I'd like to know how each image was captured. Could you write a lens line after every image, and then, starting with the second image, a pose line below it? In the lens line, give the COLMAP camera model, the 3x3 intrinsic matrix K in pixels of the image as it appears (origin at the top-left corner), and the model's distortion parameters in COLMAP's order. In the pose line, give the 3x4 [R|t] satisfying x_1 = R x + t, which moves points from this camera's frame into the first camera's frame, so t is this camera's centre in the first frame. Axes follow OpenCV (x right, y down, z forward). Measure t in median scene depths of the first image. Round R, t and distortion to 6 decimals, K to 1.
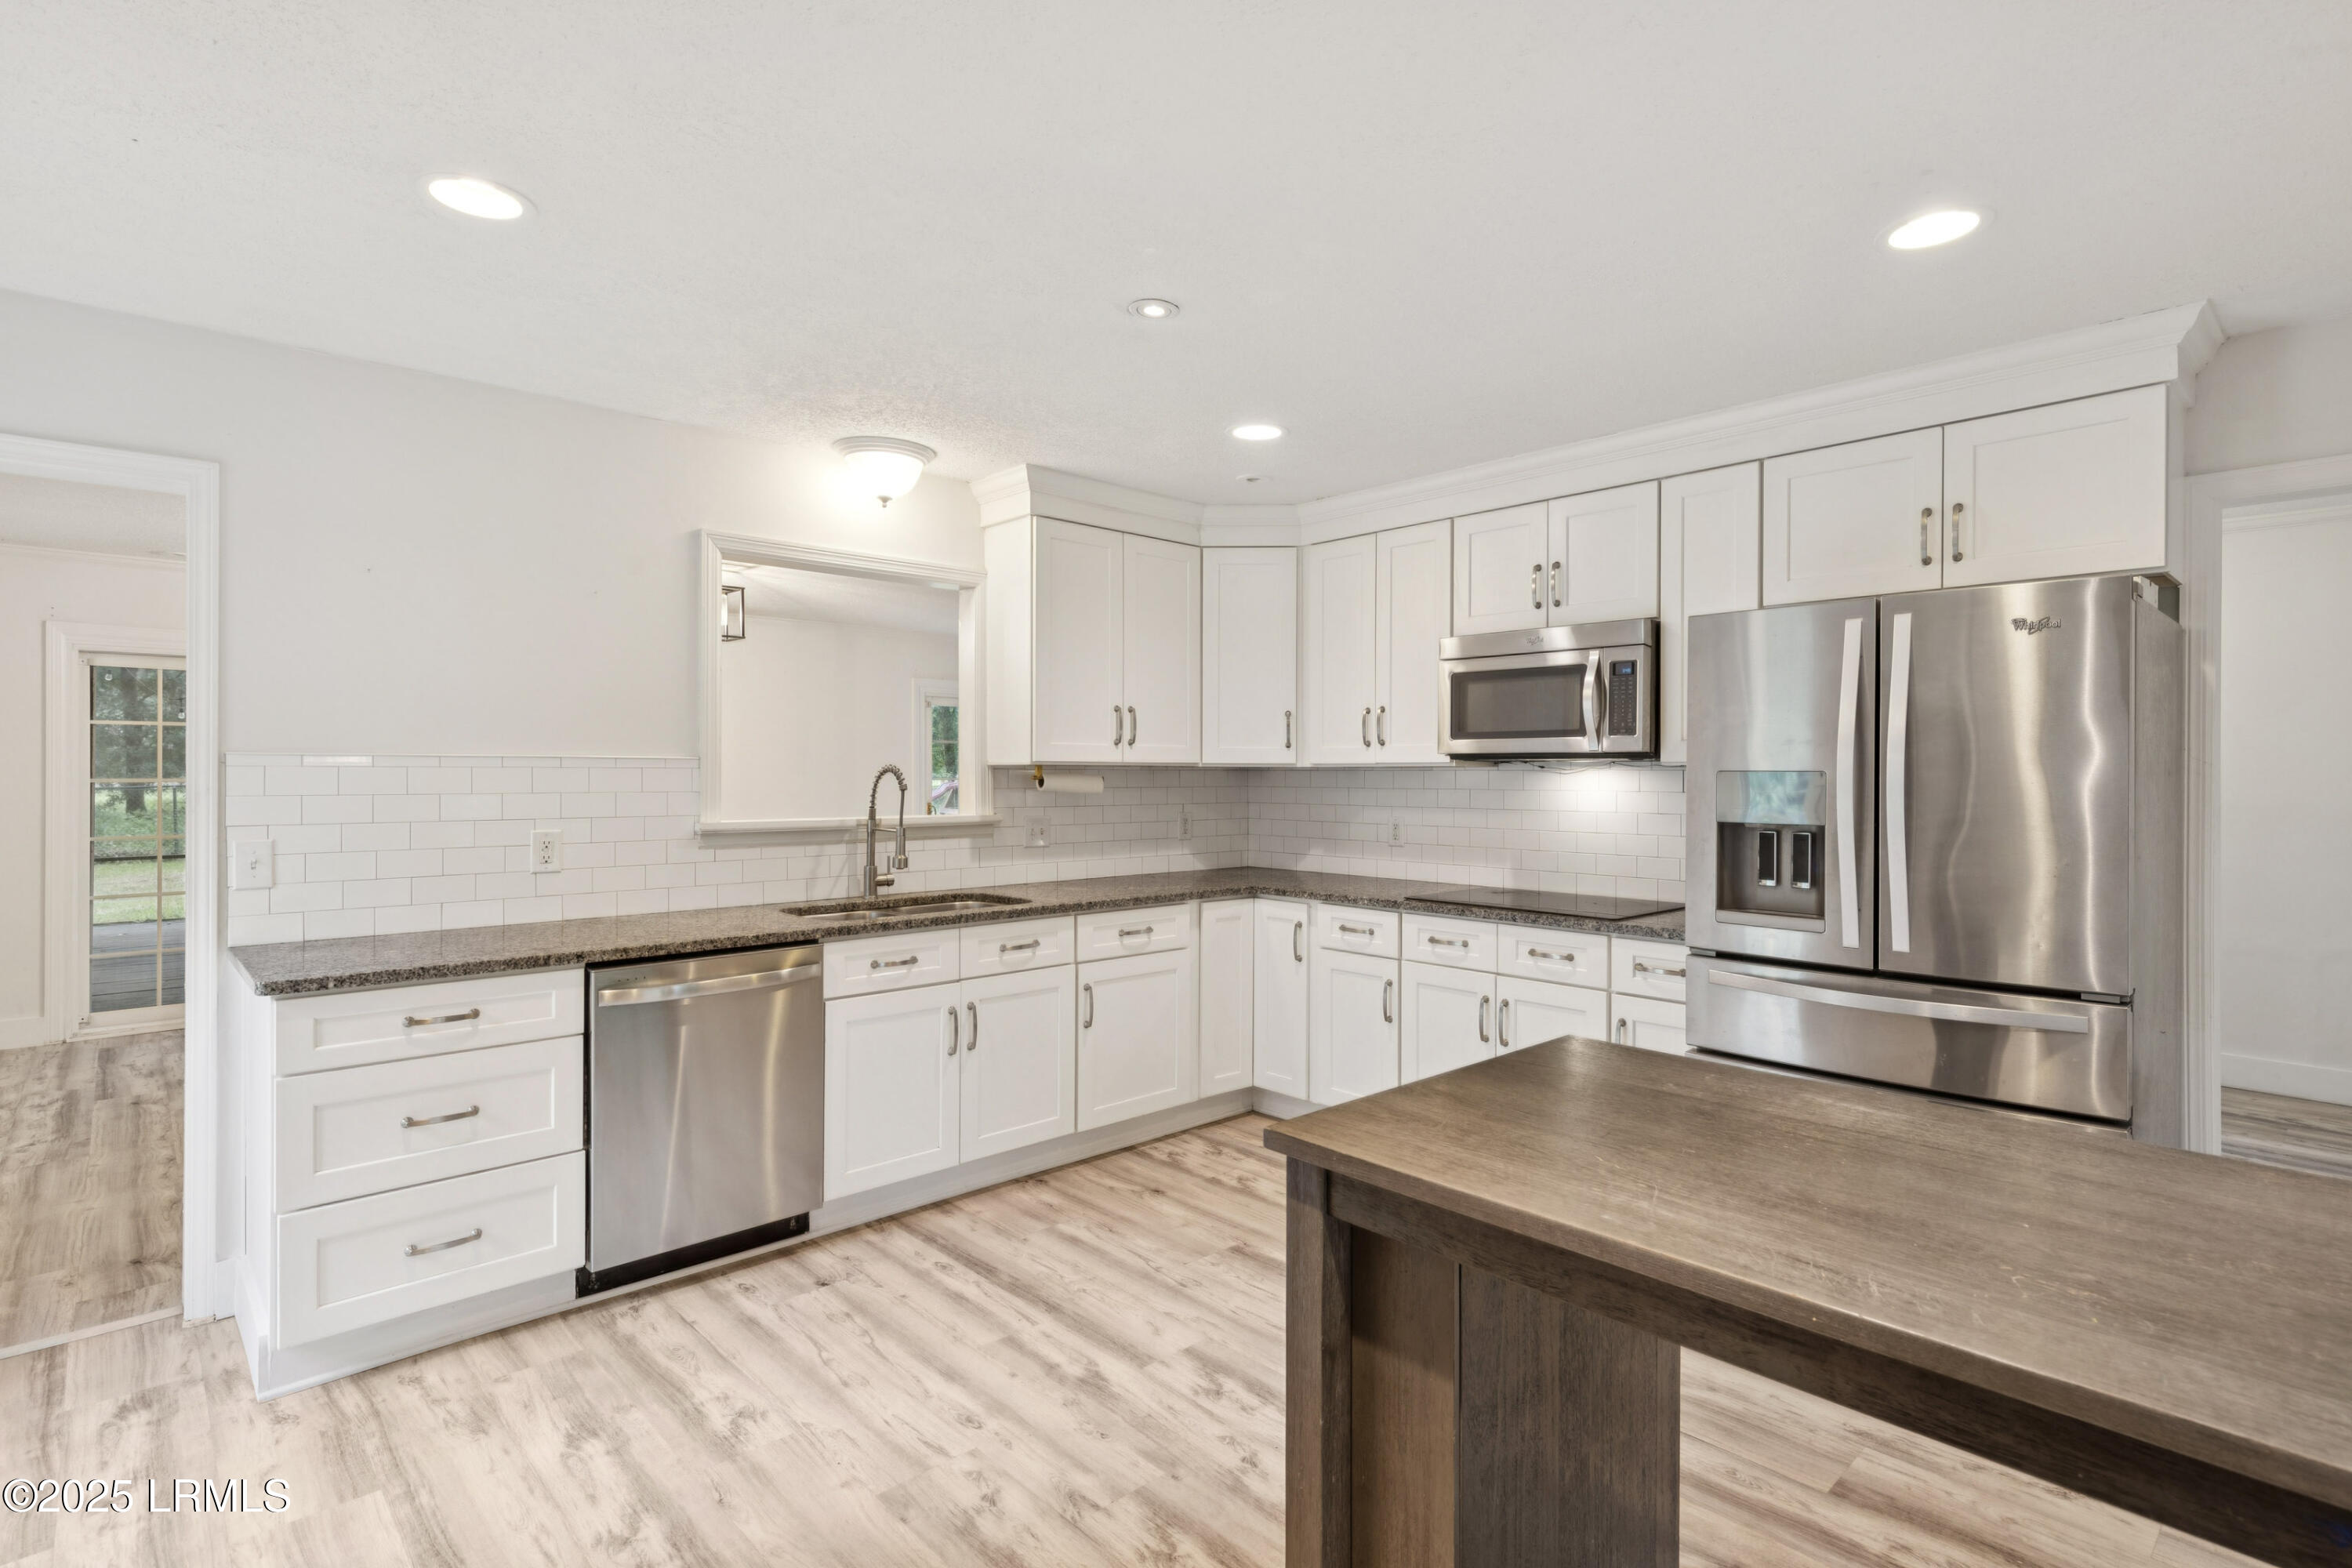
lens RADIAL K [[1177.5, 0, 1115.8], [0, 1177.5, 780.7], [0, 0, 1]] dist [0.006949, -0.001051]
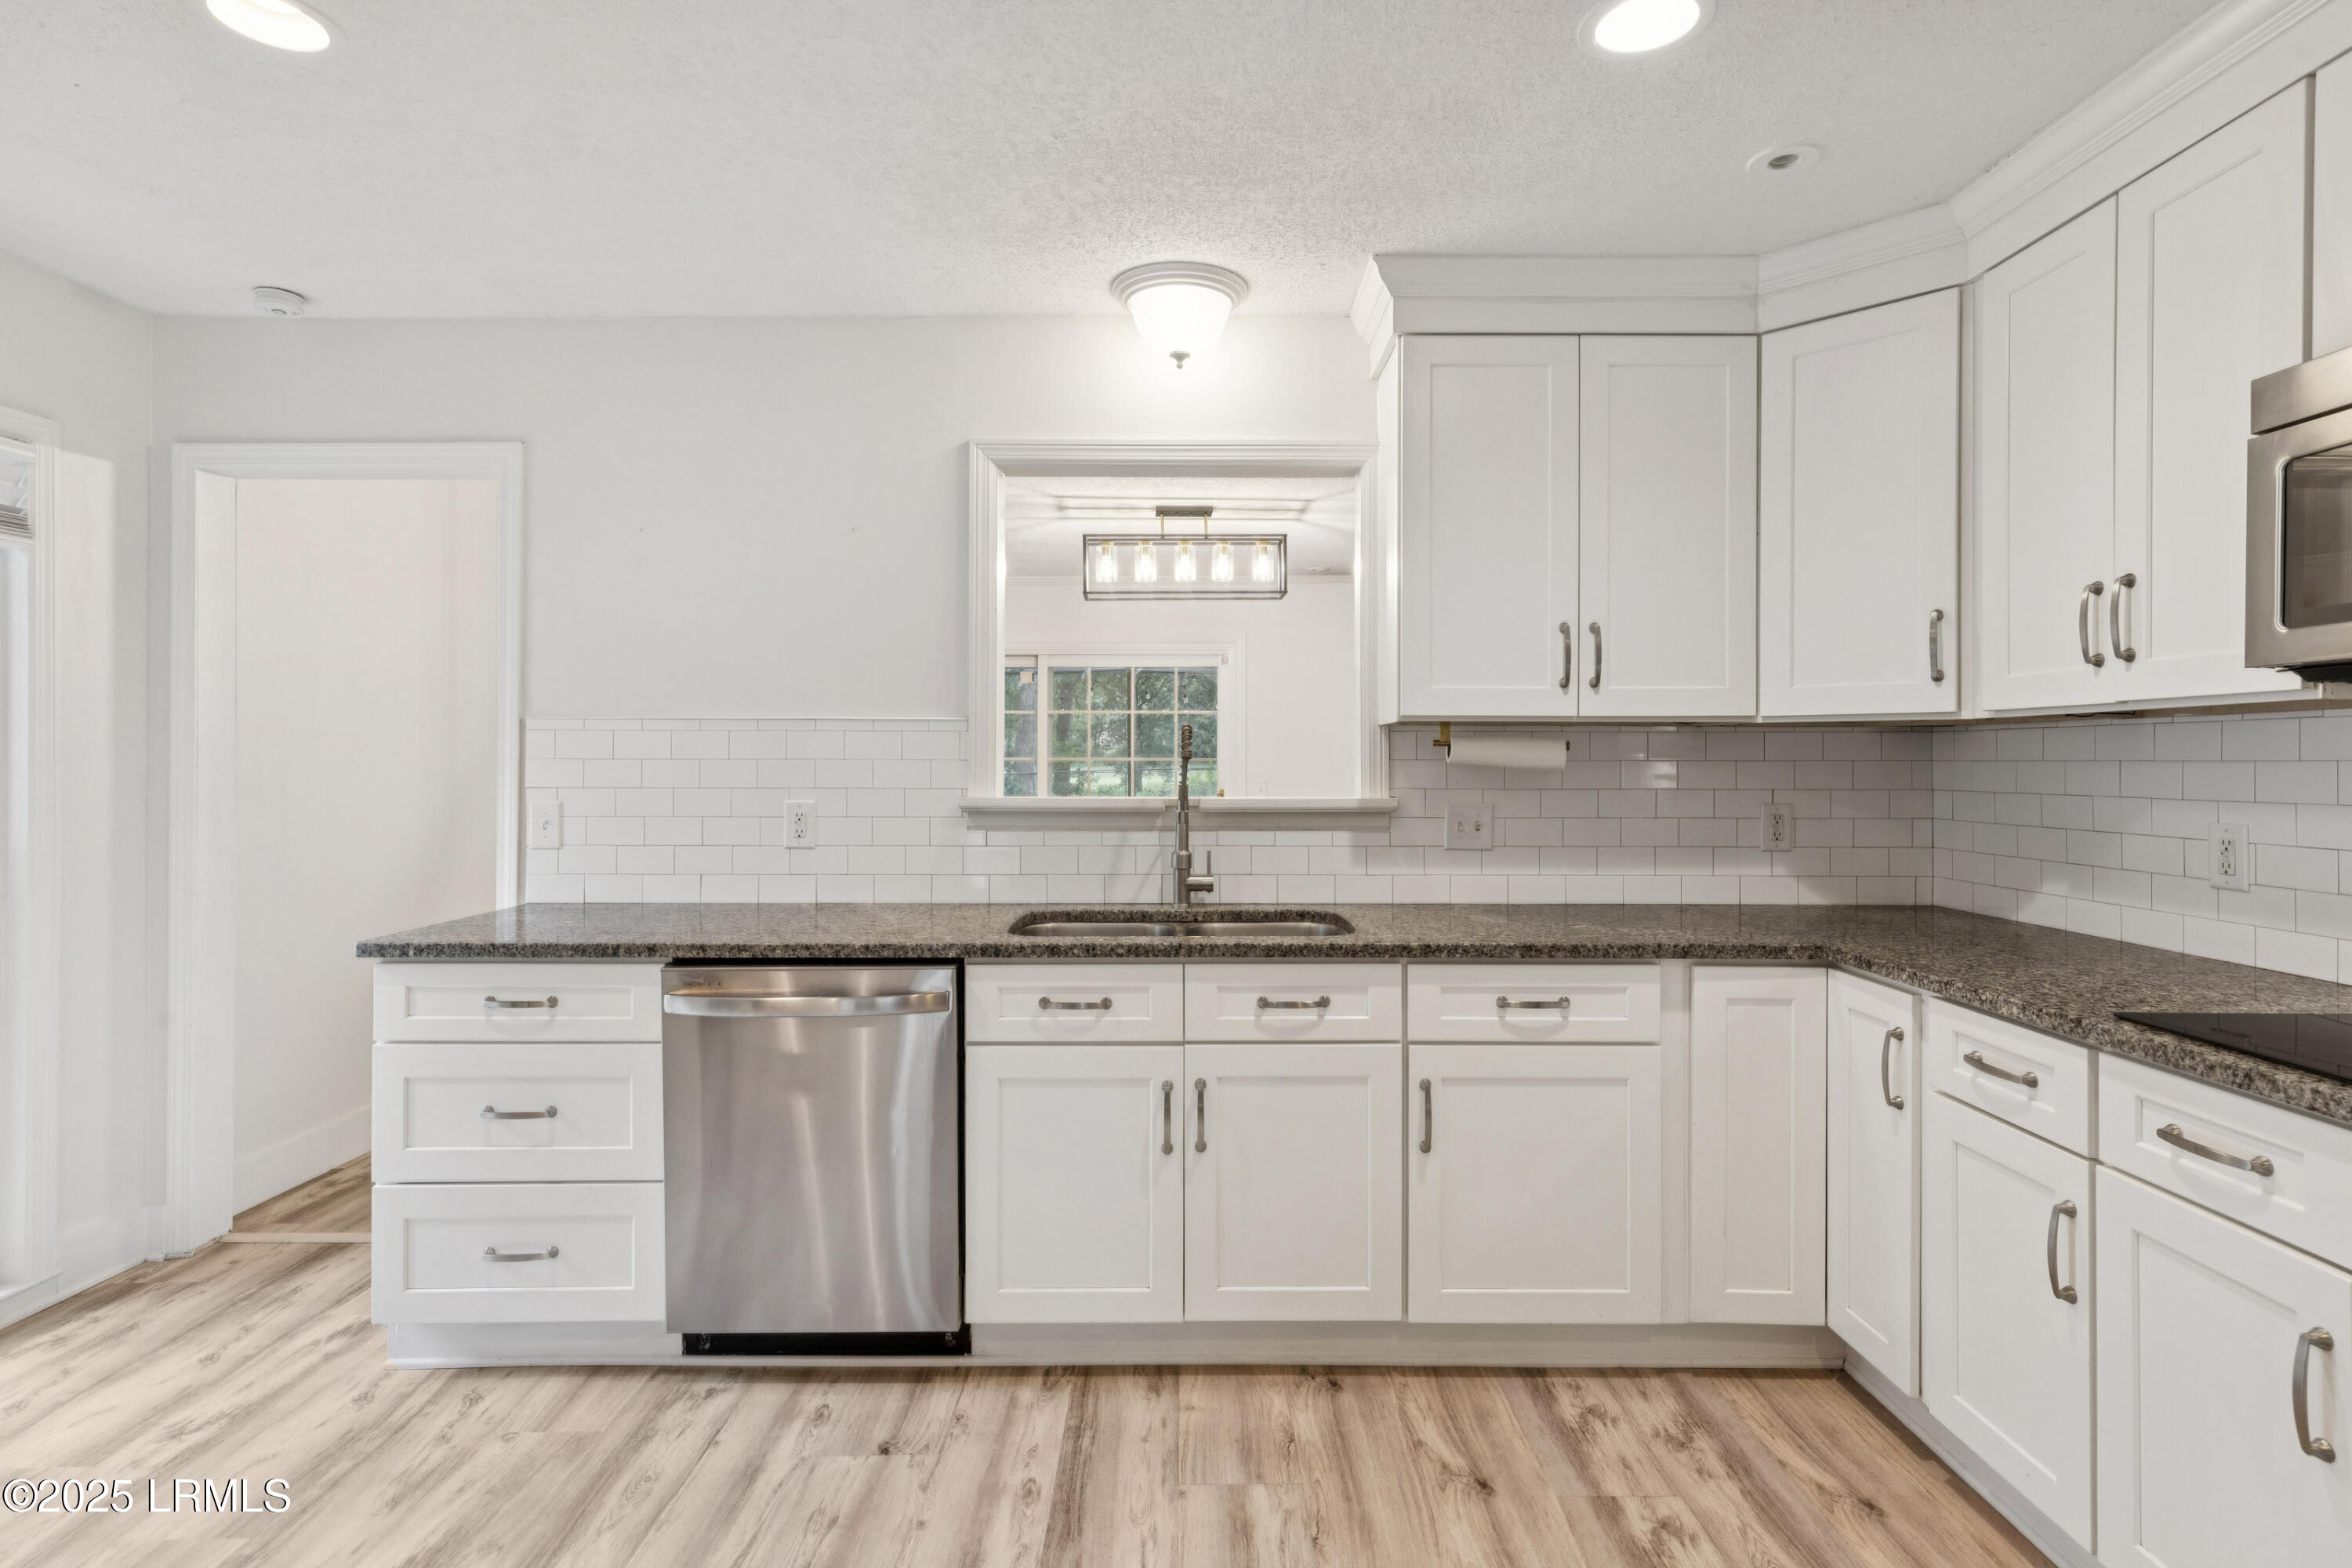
lens RADIAL K [[1149.2, 0, 1141.4], [0, 1149.2, 761.8], [0, 0, 1]] dist [0.008817, -0.001387]
pose [[0.748053, 0.001259, -0.663638, 0.268465], [-0.006273, 0.999967, -0.005174, 0.014172], [0.663609, 0.008033, 0.748036, 0.480575]]
